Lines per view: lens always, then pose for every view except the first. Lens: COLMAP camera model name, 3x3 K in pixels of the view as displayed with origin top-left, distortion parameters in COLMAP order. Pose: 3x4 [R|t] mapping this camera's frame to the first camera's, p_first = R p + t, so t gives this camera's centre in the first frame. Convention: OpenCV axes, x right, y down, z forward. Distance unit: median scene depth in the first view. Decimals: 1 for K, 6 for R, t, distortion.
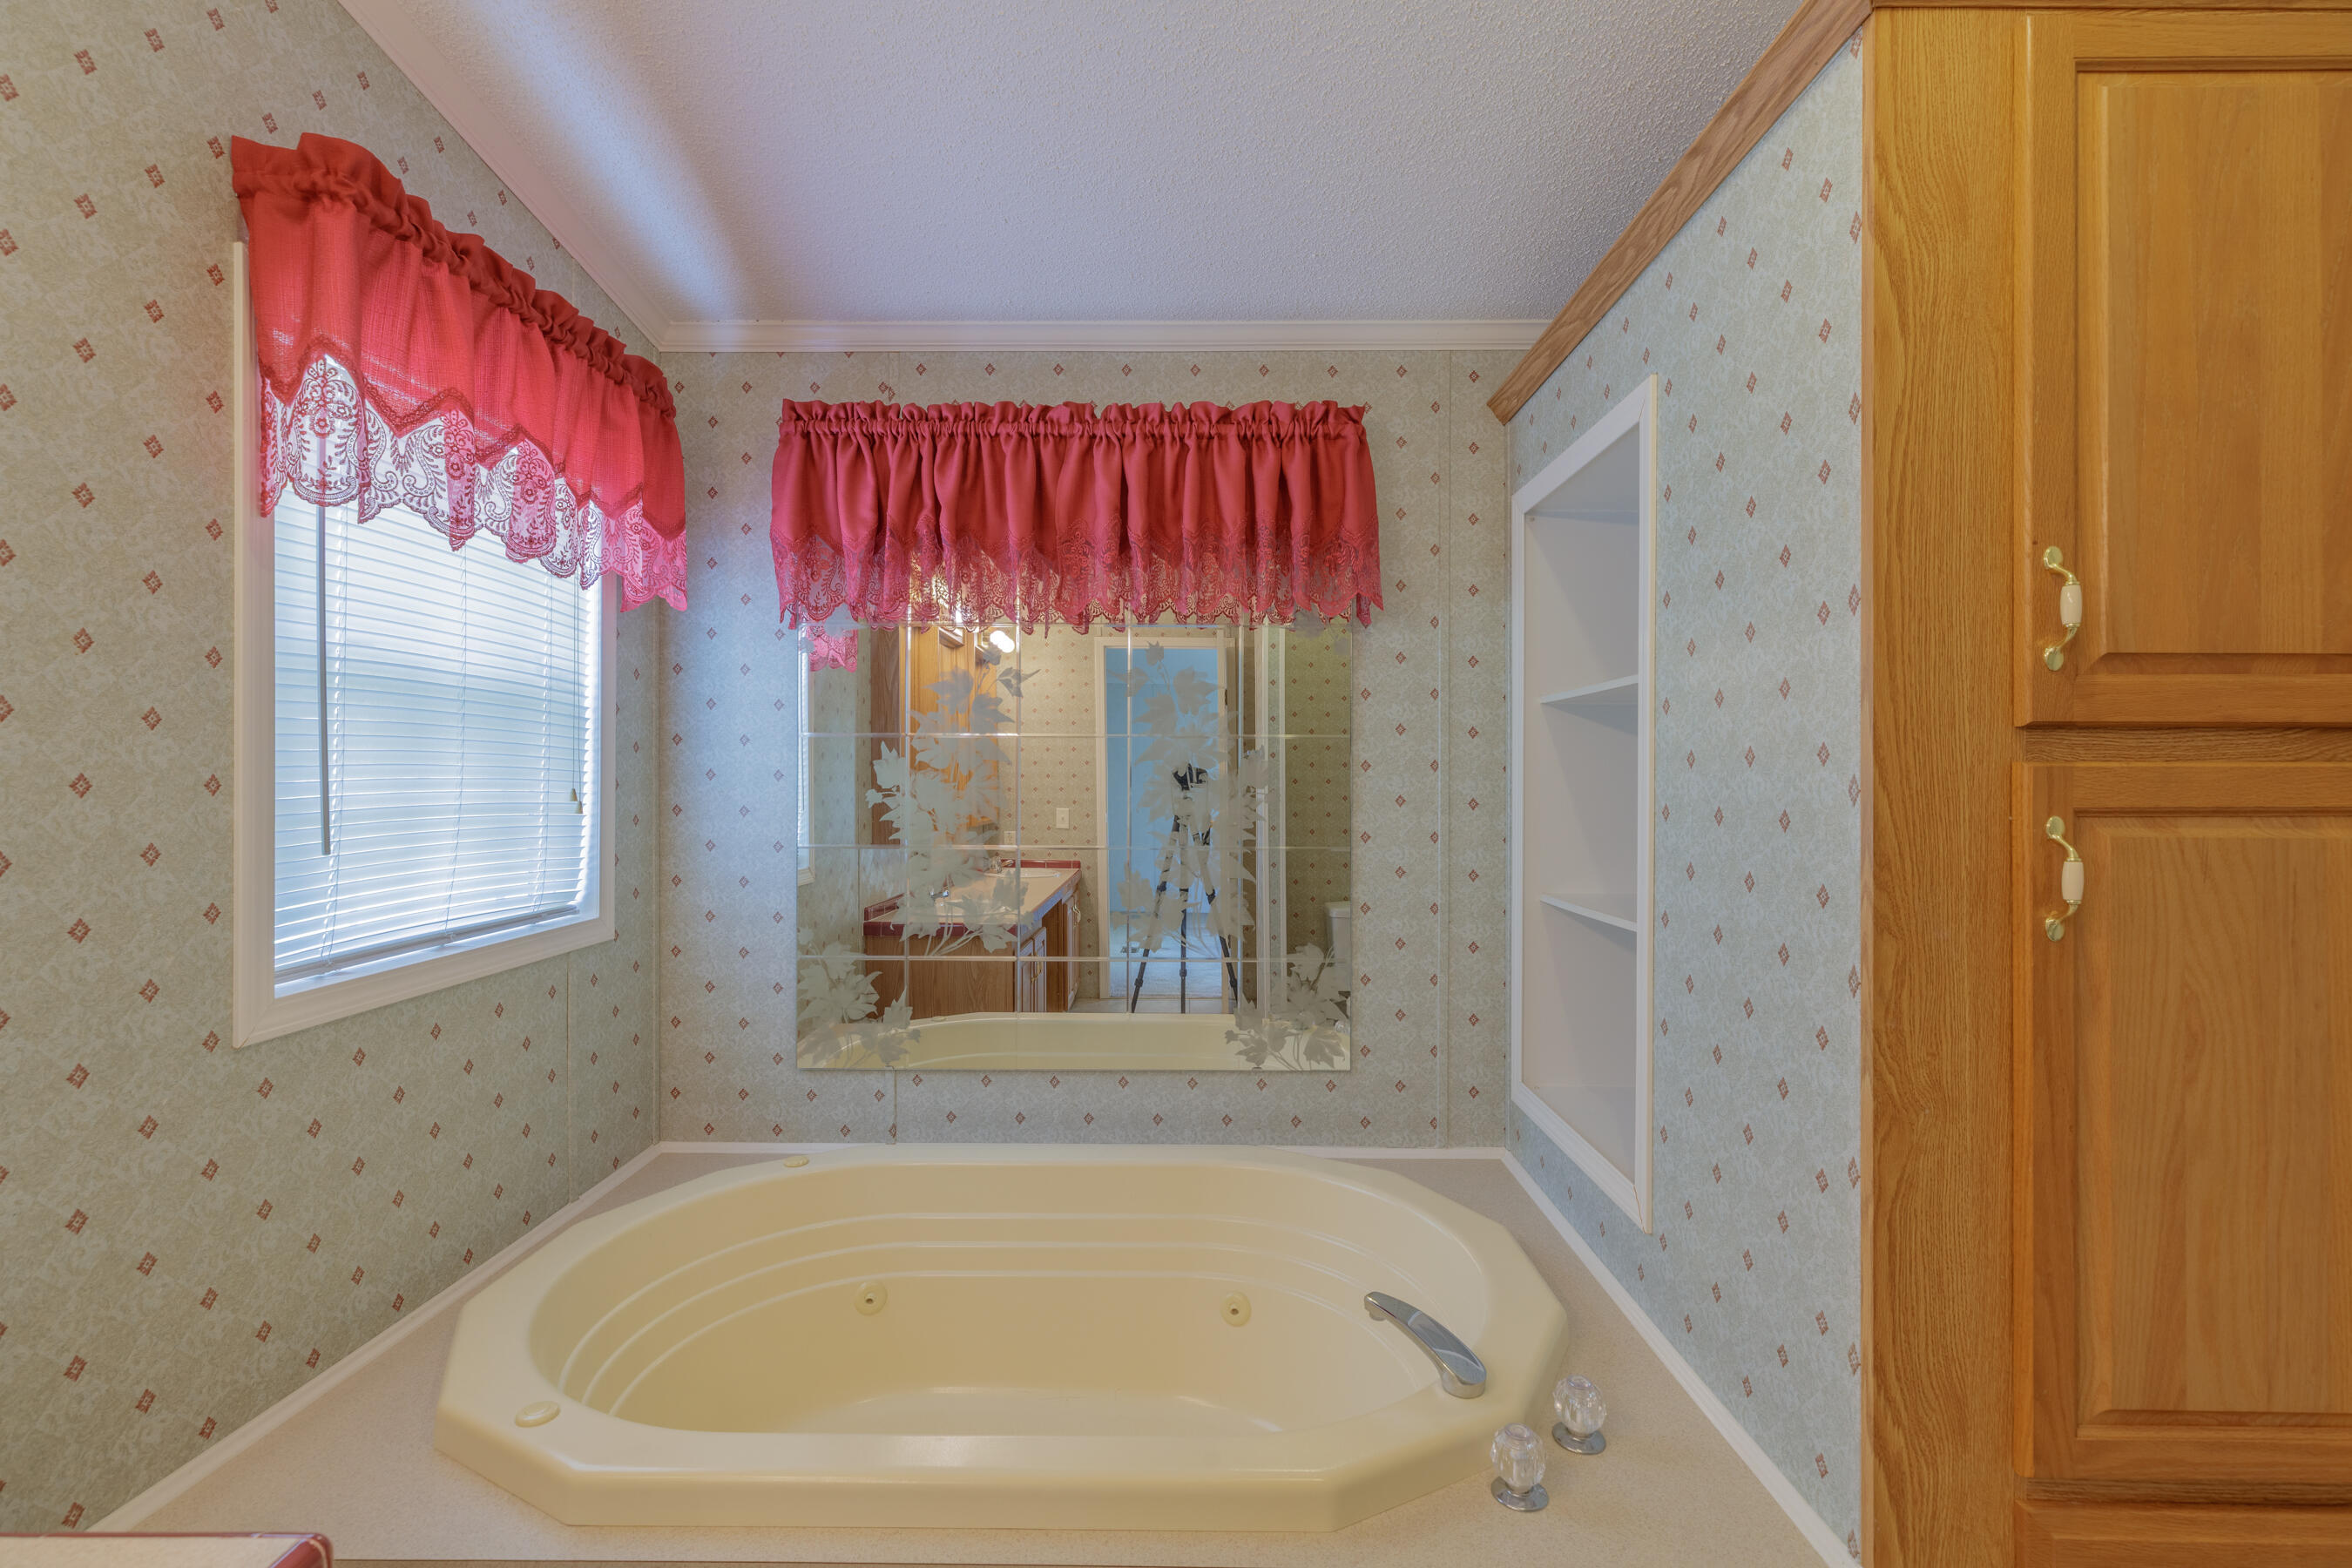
lens RADIAL K [[1103.9, 0, 1200.1], [0, 1103.9, 771.5], [0, 0, 1]] dist [0.003957, 0.000961]
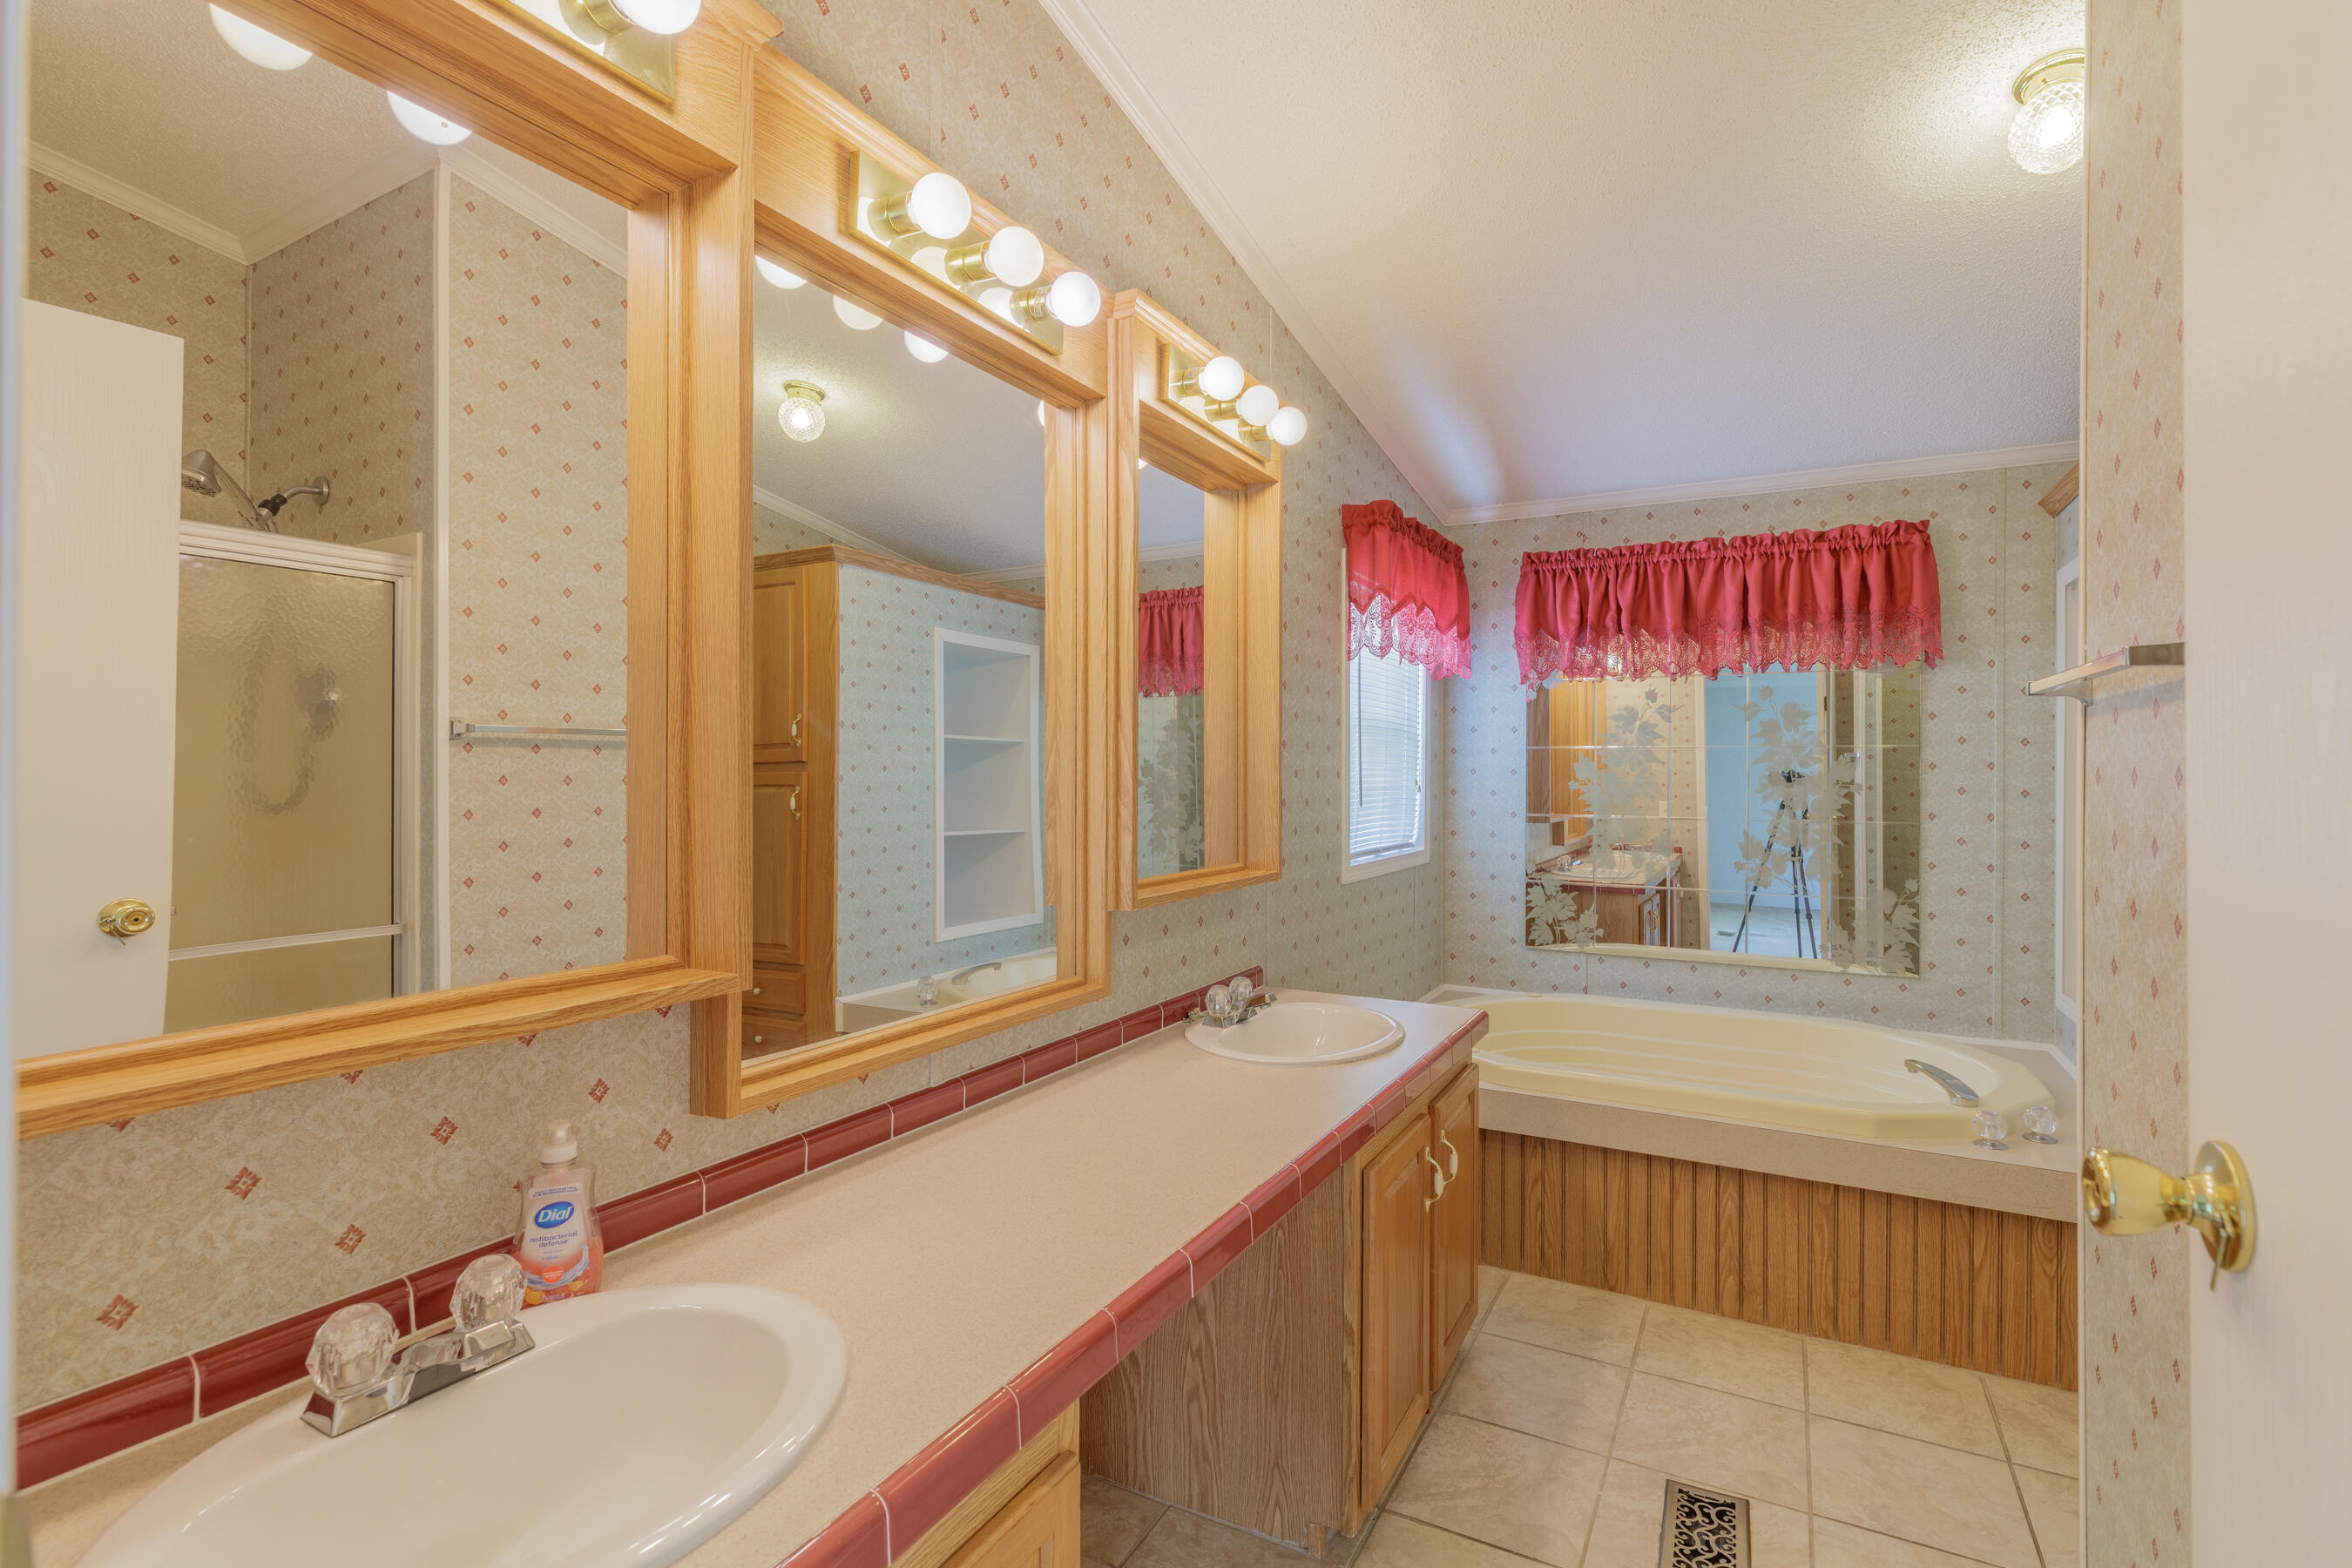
lens RADIAL K [[1088.4, 0, 1207.9], [0, 1088.4, 770.8], [0, 0, 1]] dist [0.000420, -0.000053]
pose [[0.879520, 0.001534, -0.475859, -0.004377], [-0.001642, 0.999999, 0.000190, 0.002250], [0.475859, 0.000614, 0.879522, -0.713582]]
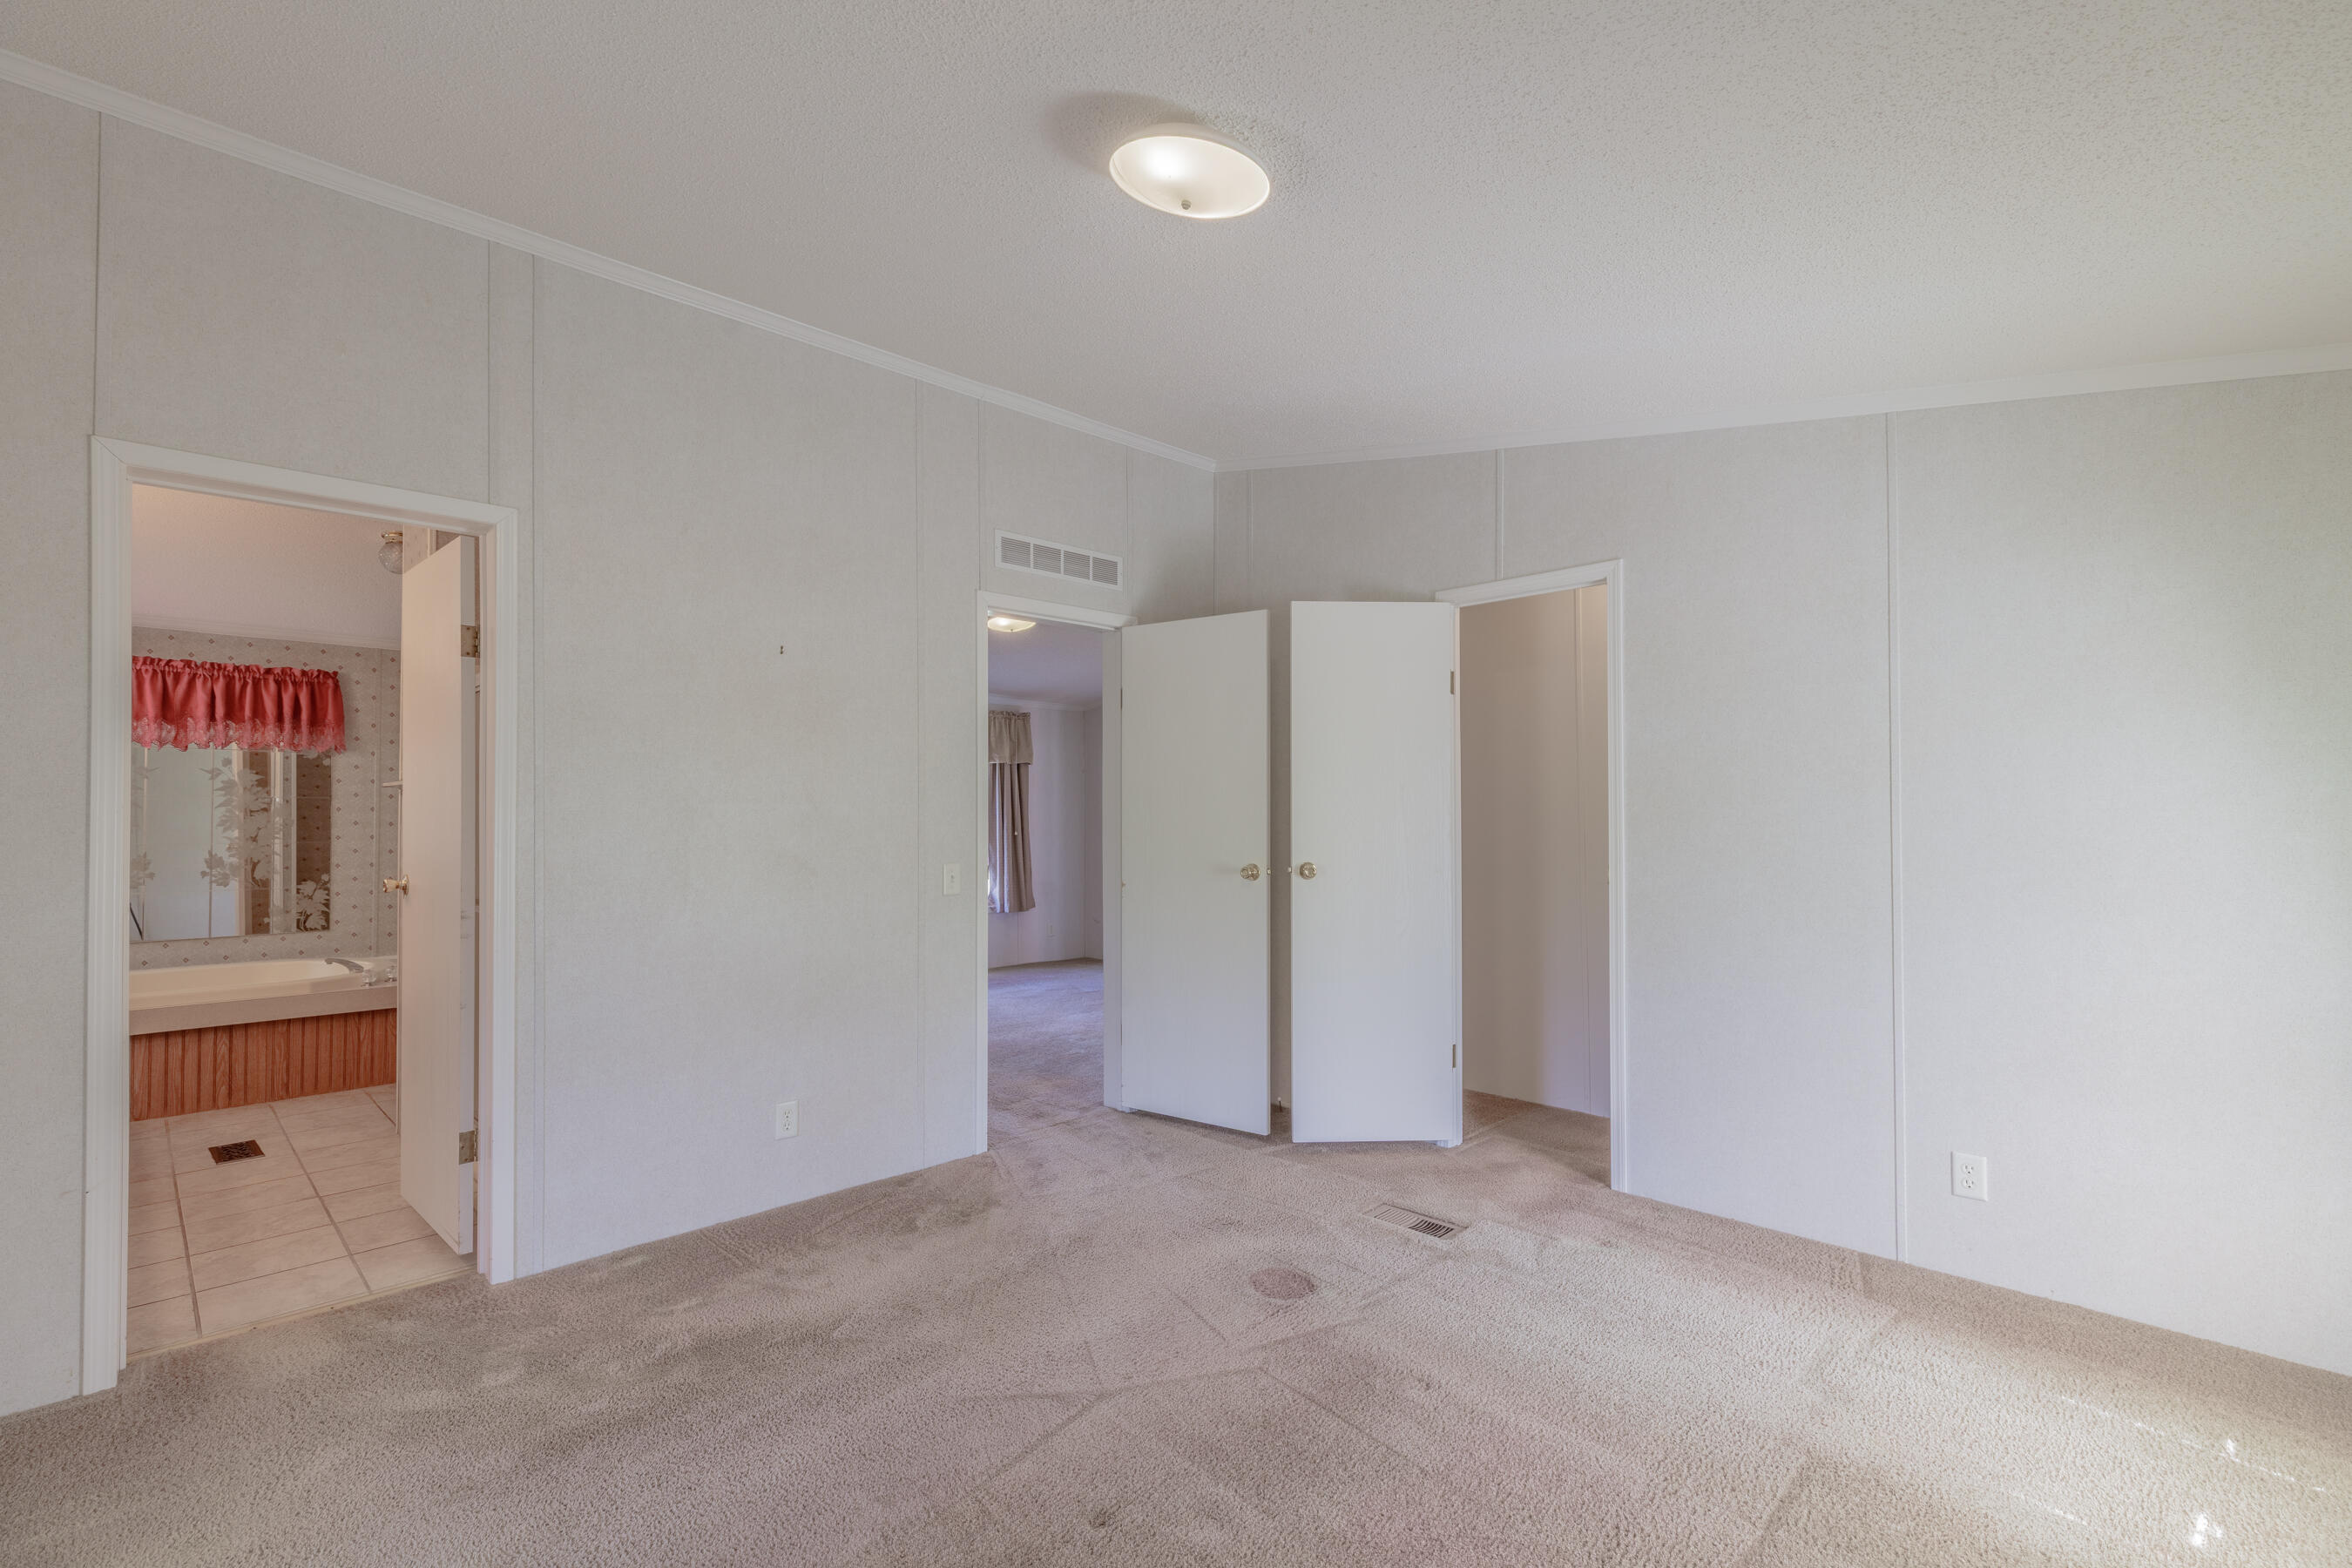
lens RADIAL K [[1062.6, 0, 1176.5], [0, 1062.6, 799.7], [0, 0, 1]] dist [0.004440, 0.000315]
pose [[0.719299, 0.008420, 0.694650, -0.172166], [-0.000524, 0.999933, -0.011577, 0.000180], [-0.694701, 0.007963, 0.719255, -2.180310]]
